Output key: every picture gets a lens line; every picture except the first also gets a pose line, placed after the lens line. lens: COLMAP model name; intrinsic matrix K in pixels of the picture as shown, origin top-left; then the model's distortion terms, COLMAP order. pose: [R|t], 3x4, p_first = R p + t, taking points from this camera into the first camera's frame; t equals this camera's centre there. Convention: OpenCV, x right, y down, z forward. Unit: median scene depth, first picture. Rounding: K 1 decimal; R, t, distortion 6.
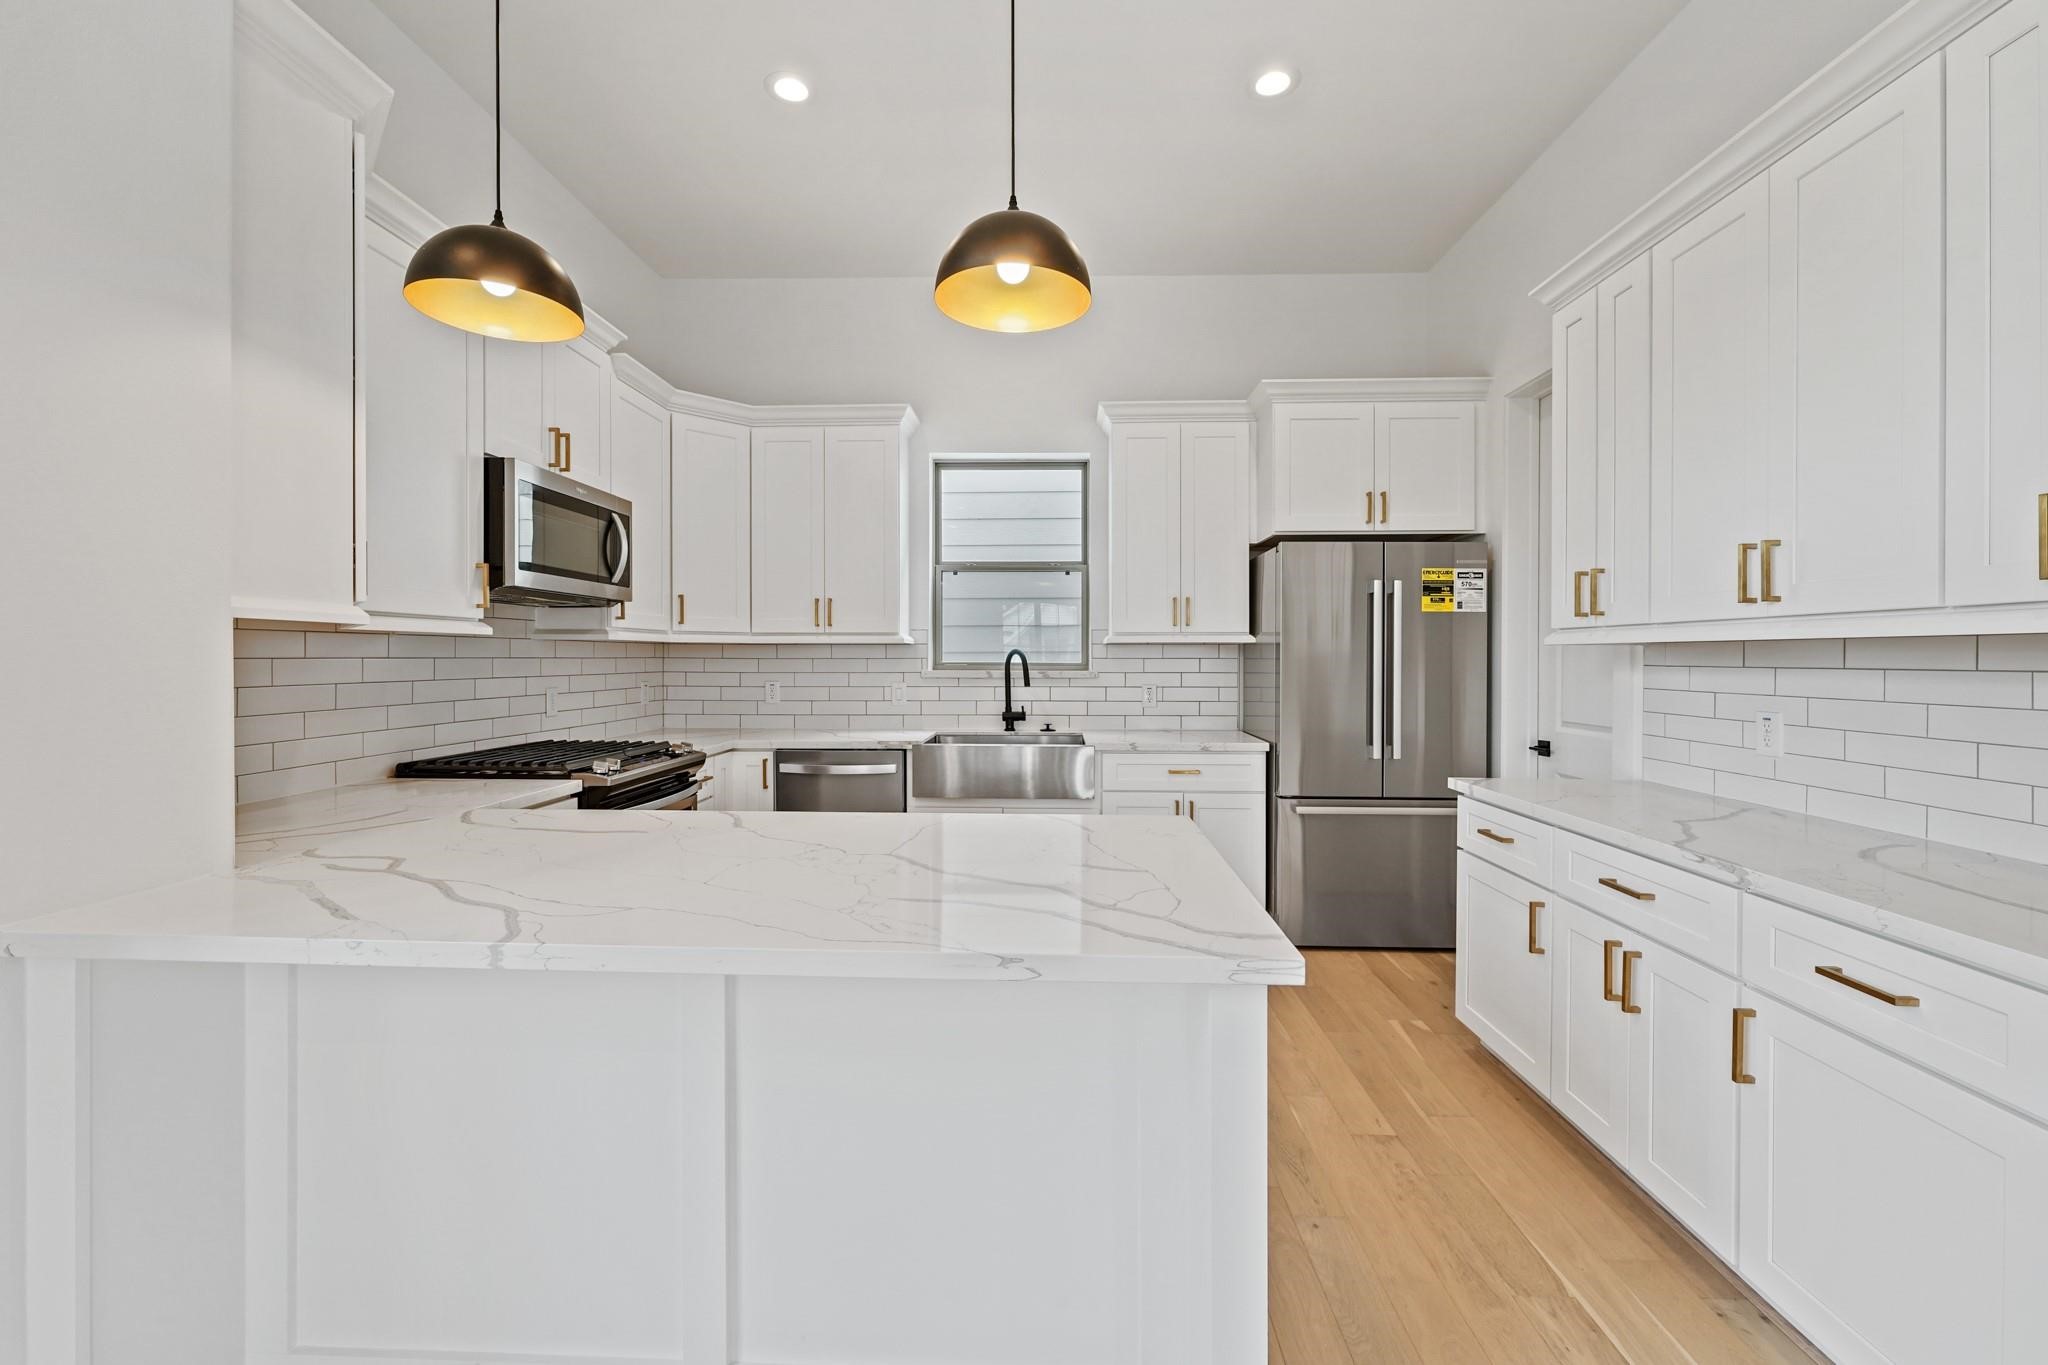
lens RADIAL K [[860.4, 0, 1029.3], [0, 860.4, 635.6], [0, 0, 1]] dist [-0.001062, -0.000272]
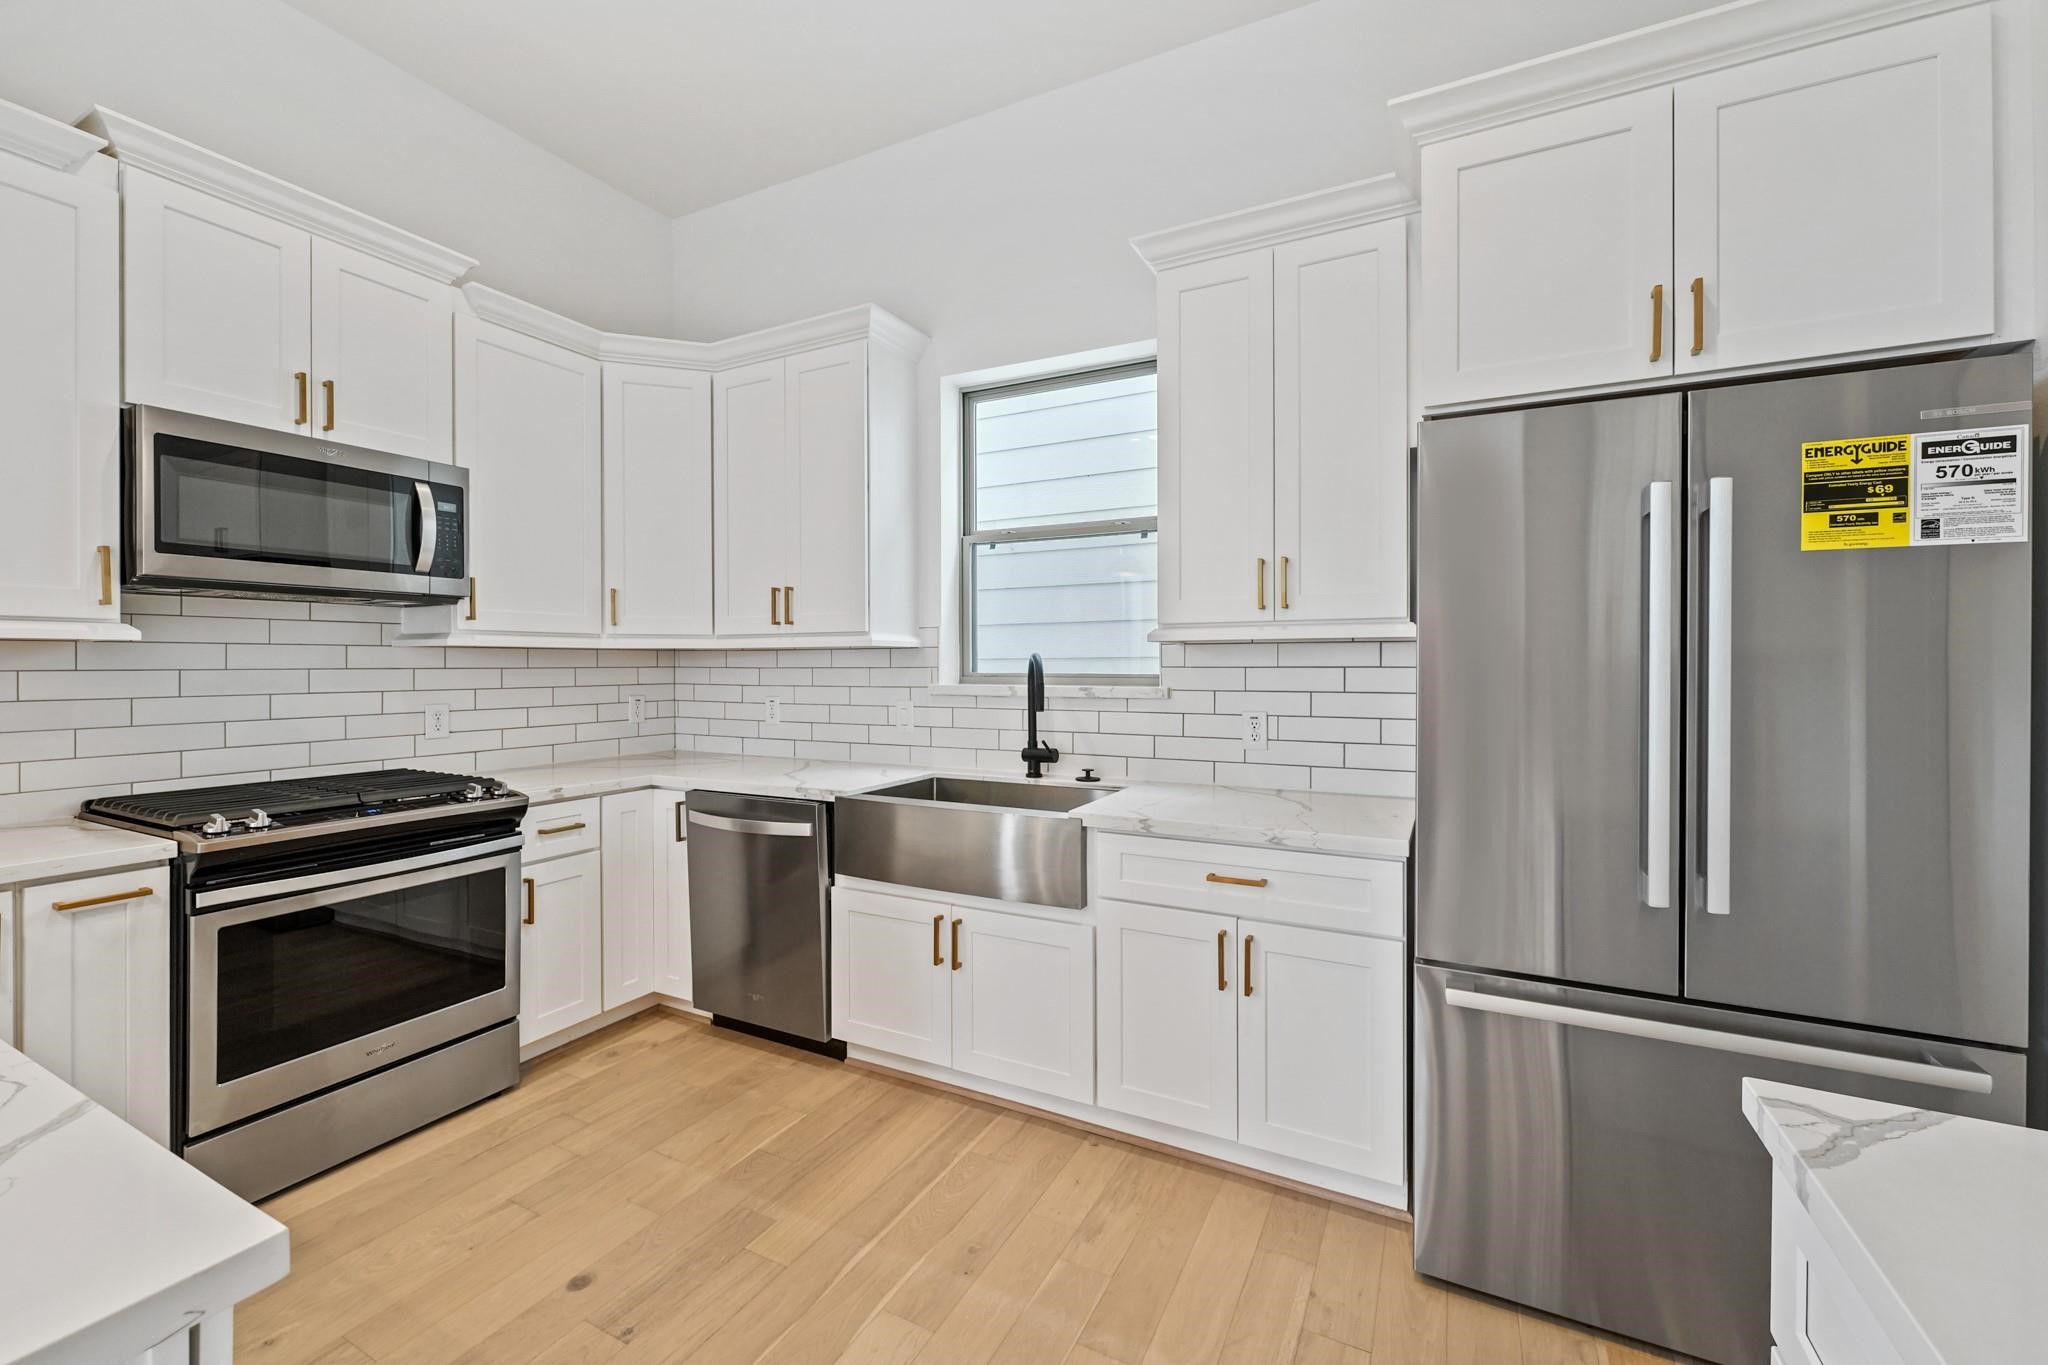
lens RADIAL K [[847.8, 0, 1021.2], [0, 847.8, 652.5], [0, 0, 1]] dist [-0.000722, -0.000021]
pose [[0.900597, -0.008611, -0.434570, 0.280411], [0.014008, 0.999859, 0.009217, 0.009807], [0.434430, -0.014389, 0.900591, 0.453757]]
